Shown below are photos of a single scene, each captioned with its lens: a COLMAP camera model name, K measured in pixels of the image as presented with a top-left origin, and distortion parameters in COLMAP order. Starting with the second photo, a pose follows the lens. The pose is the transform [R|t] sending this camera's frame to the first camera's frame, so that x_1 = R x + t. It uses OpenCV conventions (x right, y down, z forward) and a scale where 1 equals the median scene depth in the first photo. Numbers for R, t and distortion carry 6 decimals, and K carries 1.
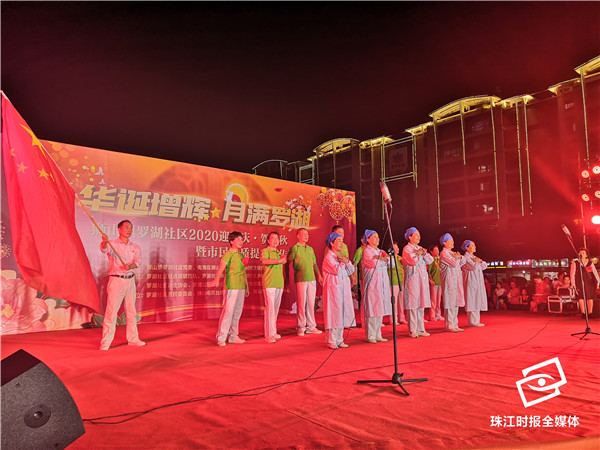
lens RADIAL K [[467.7, 0, 299.1], [0, 467.7, 223.6], [0, 0, 1]] dist [0.009532, 0.000945]
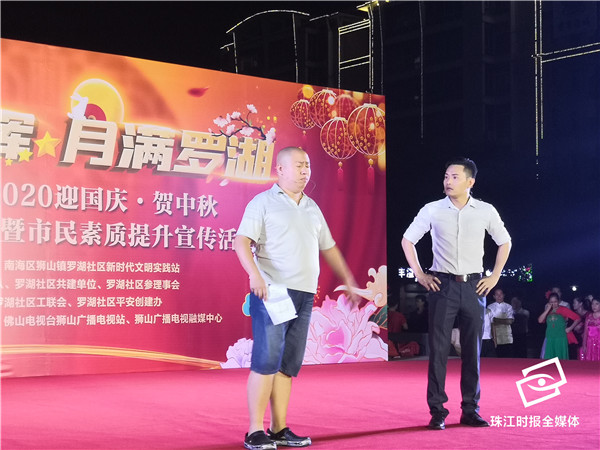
lens RADIAL K [[1120.7, 0, 300.5], [0, 1120.7, 226.2], [0, 0, 1]] dist [0.021059, 0.000000]
pose [[0.998966, 0.005351, -0.045138, 0.106429], [-0.002748, 0.998340, 0.057521, -0.006879], [0.045371, -0.057338, 0.997323, -0.067442]]
